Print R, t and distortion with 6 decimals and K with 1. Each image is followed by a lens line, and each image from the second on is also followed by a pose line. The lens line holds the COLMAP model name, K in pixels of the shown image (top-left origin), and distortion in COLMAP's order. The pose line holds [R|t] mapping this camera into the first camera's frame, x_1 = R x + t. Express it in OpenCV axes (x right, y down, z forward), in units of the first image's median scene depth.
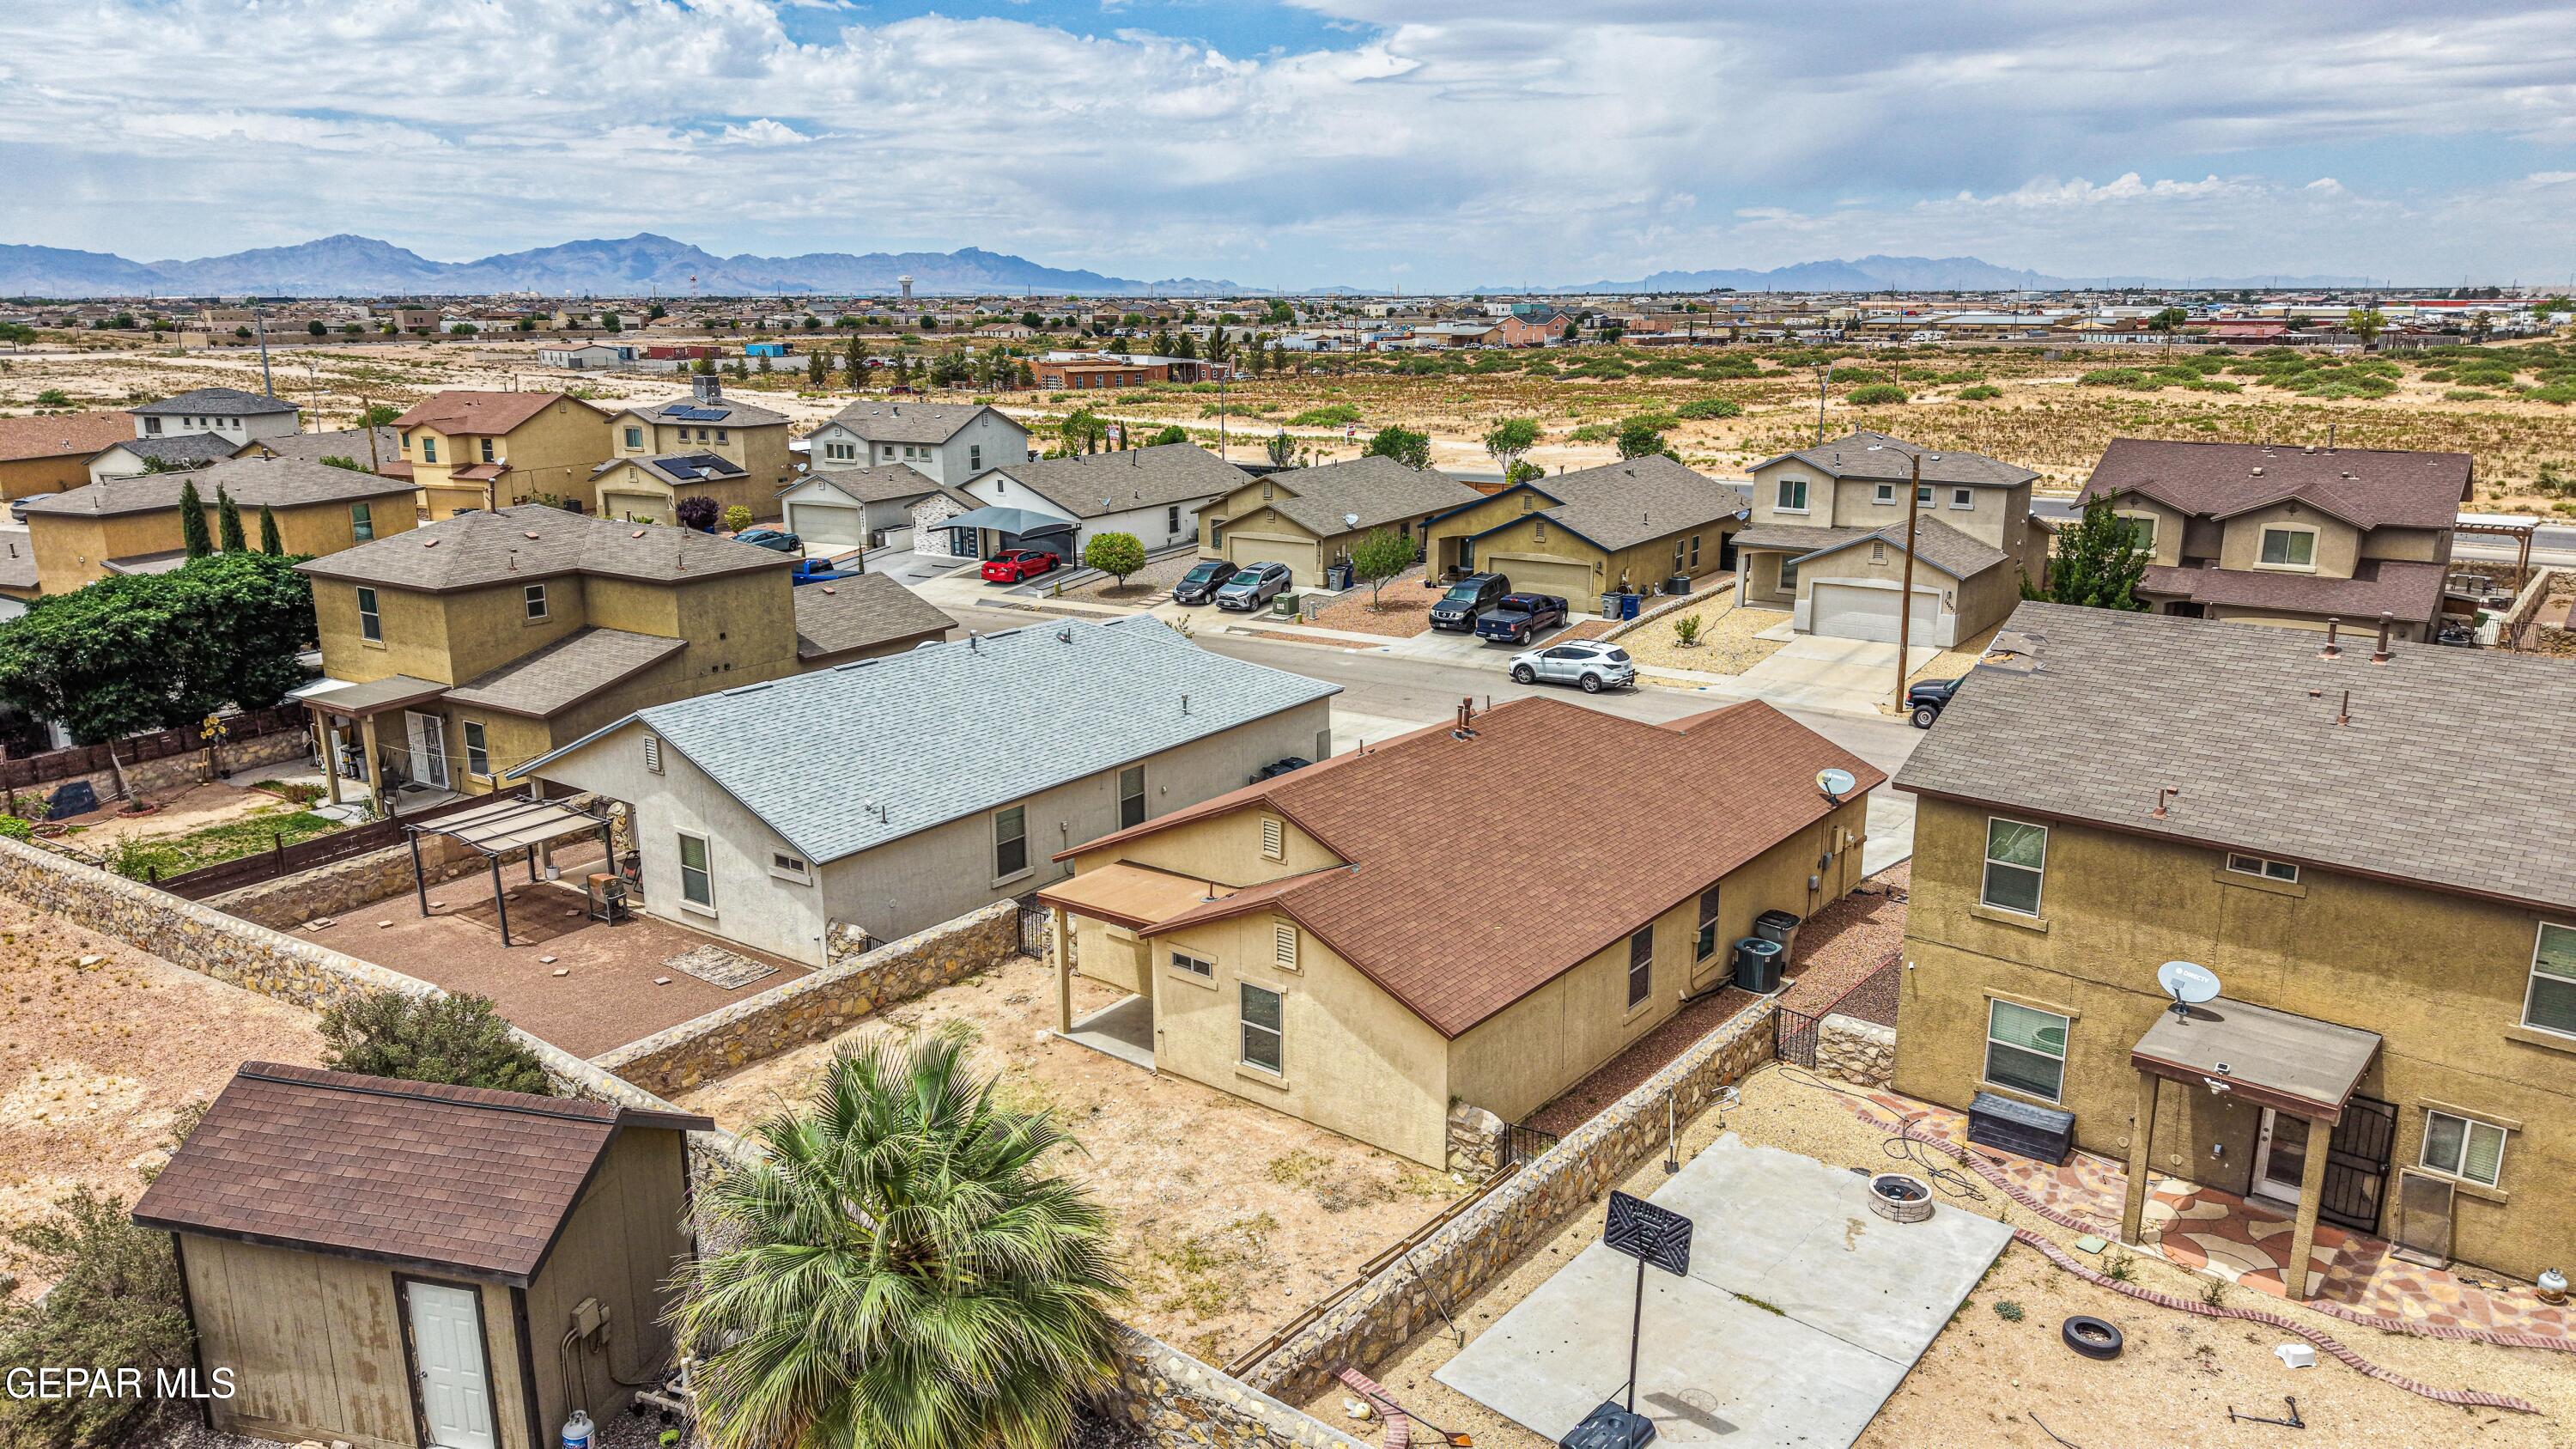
lens RADIAL K [[1975.0, 0, 1412.2], [0, 1975.0, 717.4], [0, 0, 1]] dist [0.041876, -0.051054]
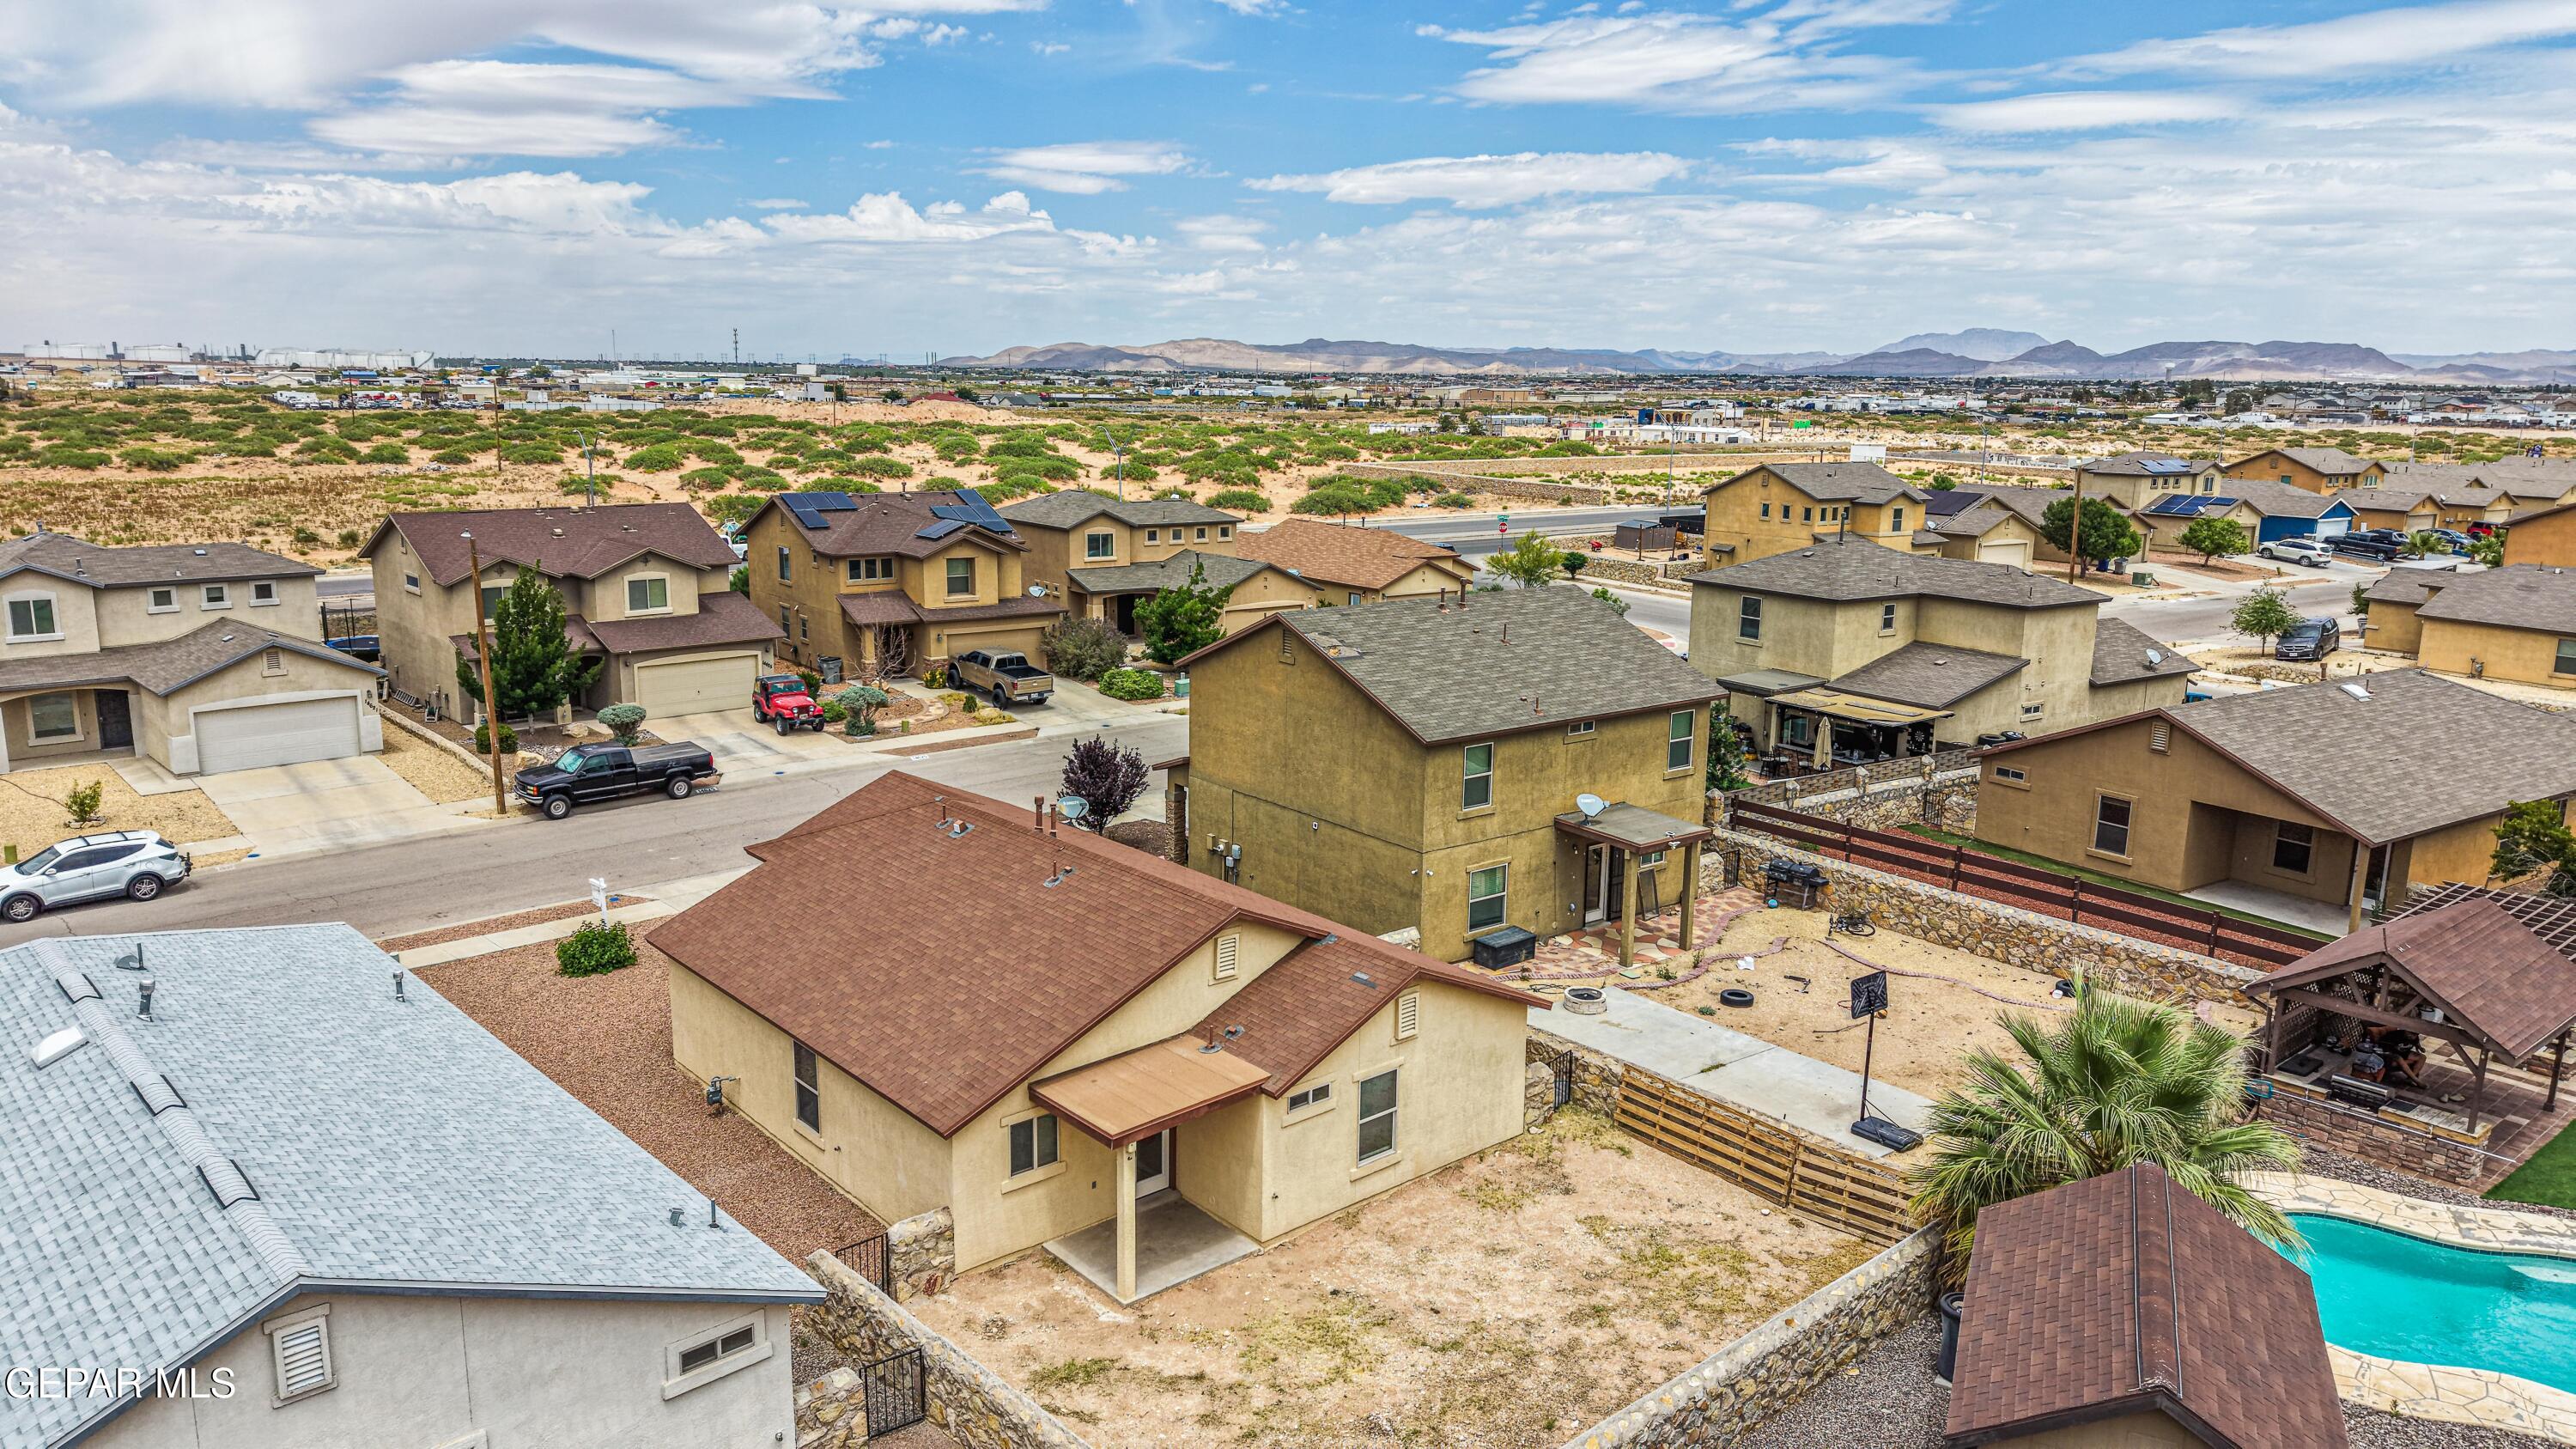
lens RADIAL K [[1787.1, 0, 1288.6], [0, 1787.1, 800.1], [0, 0, 1]] dist [0.031767, -0.082927]
pose [[0.118947, -0.218130, 0.968644, -0.521677], [0.194467, 0.961793, 0.192707, -0.098784], [-0.973670, 0.165447, 0.156822, 0.509624]]
